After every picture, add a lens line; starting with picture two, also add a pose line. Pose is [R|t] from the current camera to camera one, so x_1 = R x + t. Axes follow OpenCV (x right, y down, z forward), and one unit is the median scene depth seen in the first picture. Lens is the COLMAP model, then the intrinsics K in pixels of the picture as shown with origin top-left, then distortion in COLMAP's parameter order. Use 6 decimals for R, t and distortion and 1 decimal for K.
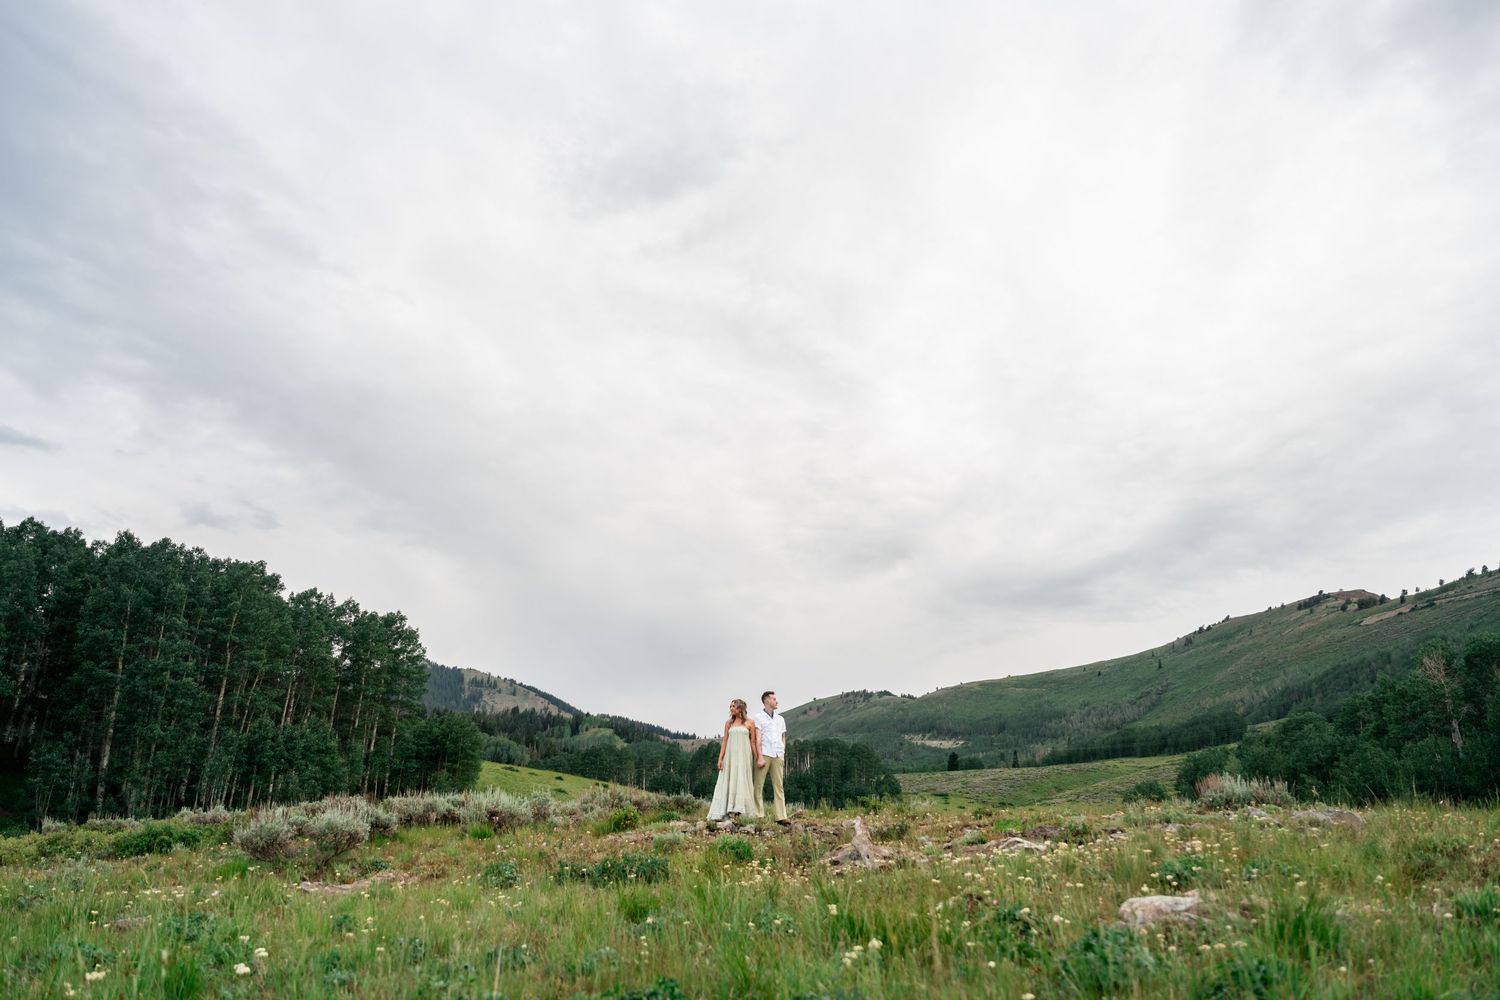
lens RADIAL K [[1062.0, 0, 702.7], [0, 1062.0, 498.9], [0, 0, 1]] dist [-0.009240, 0.000353]
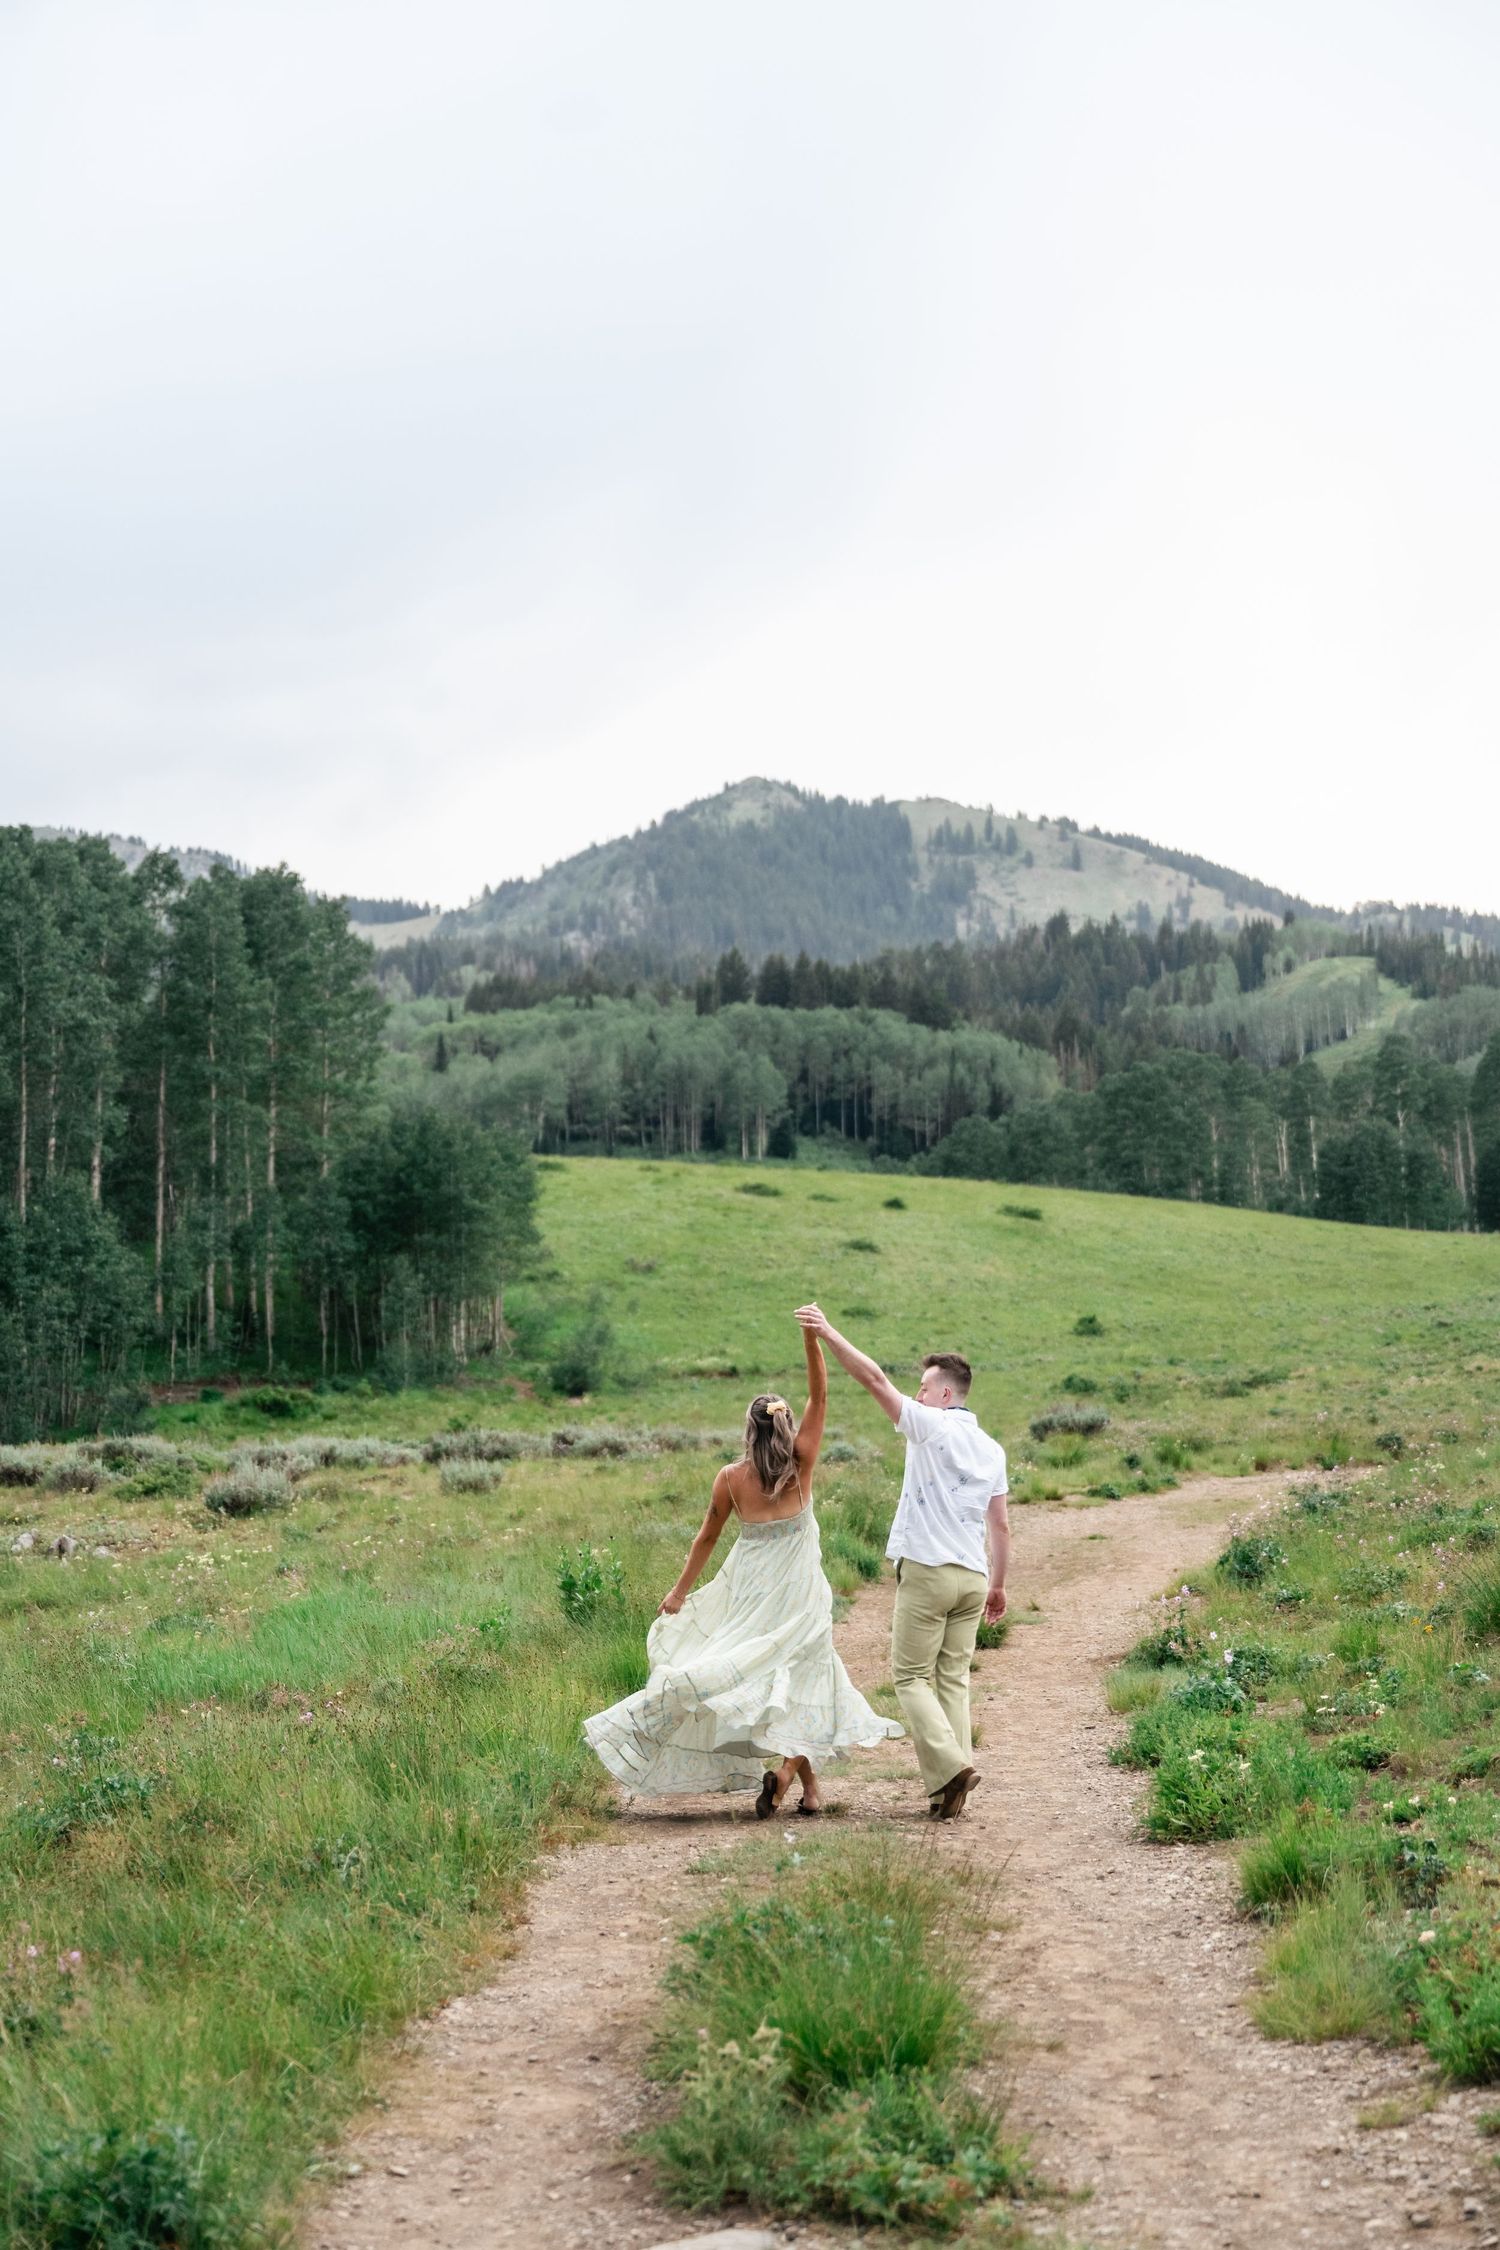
lens RADIAL K [[3752.3, 0, 752.1], [0, 3752.3, 1114.2], [0, 0, 1]] dist [-0.028564, 0.000000]
pose [[0.952741, -0.076927, -0.293881, 0.059642], [0.150686, 0.959677, 0.237305, -0.023099], [0.263776, -0.270374, 0.925916, -0.056624]]
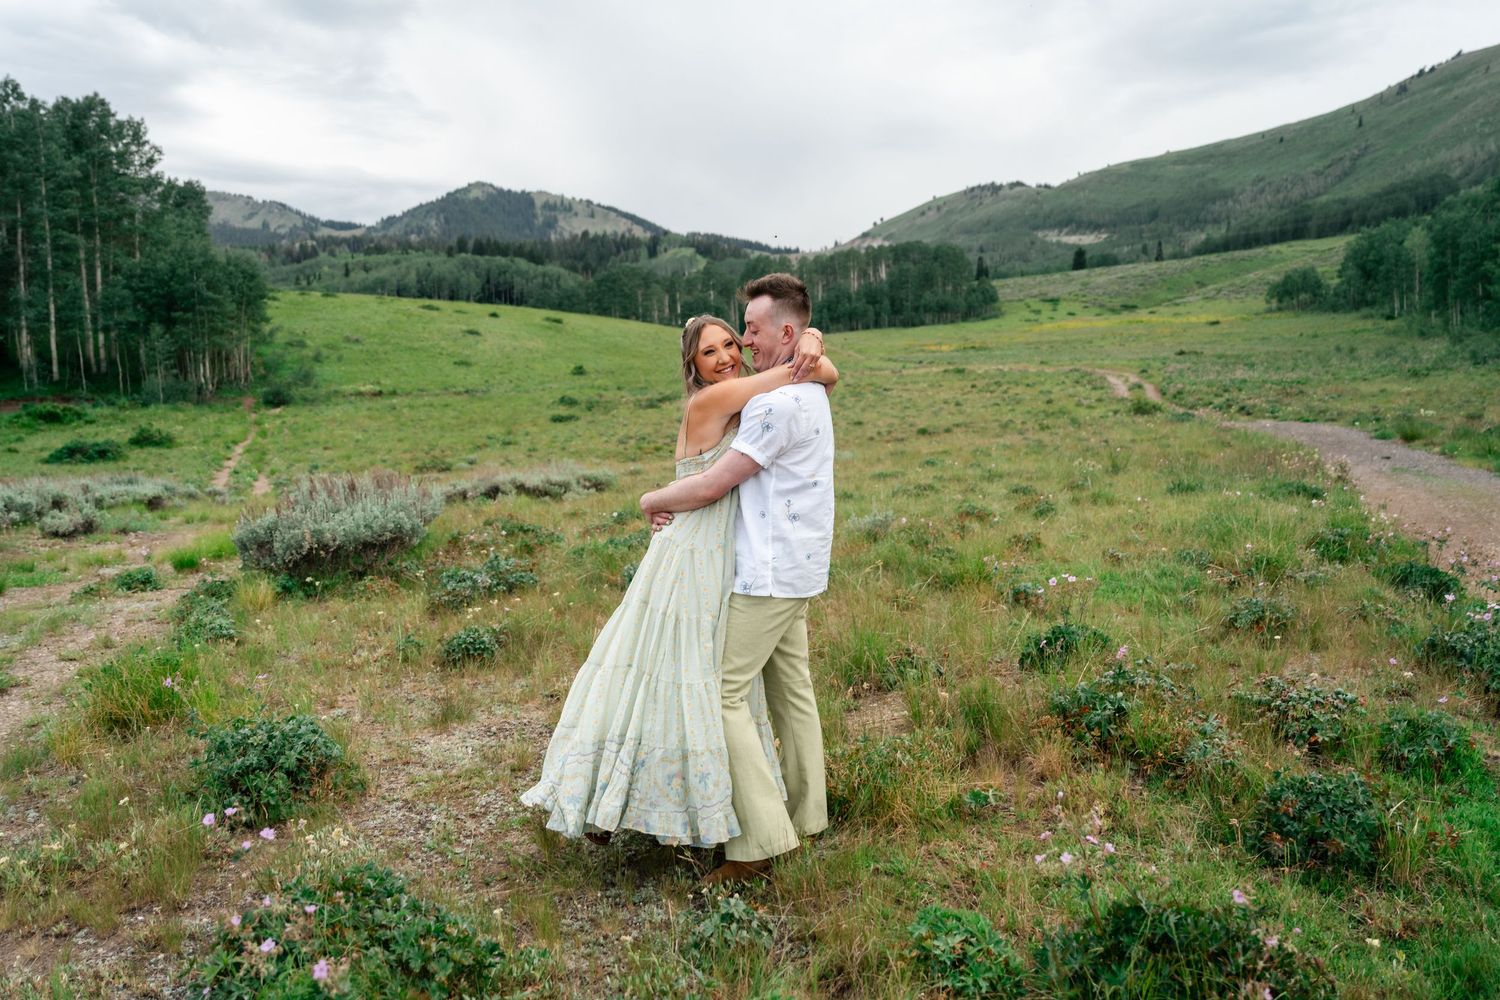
lens RADIAL K [[1146.4, 0, 729.6], [0, 1146.4, 502.8], [0, 0, 1]] dist [-0.007473, 0.009098]
pose [[0.993226, -0.044614, -0.107291, 0.037279], [0.085627, 0.905198, 0.416274, 0.015637], [0.078548, -0.422642, 0.902887, 0.057834]]
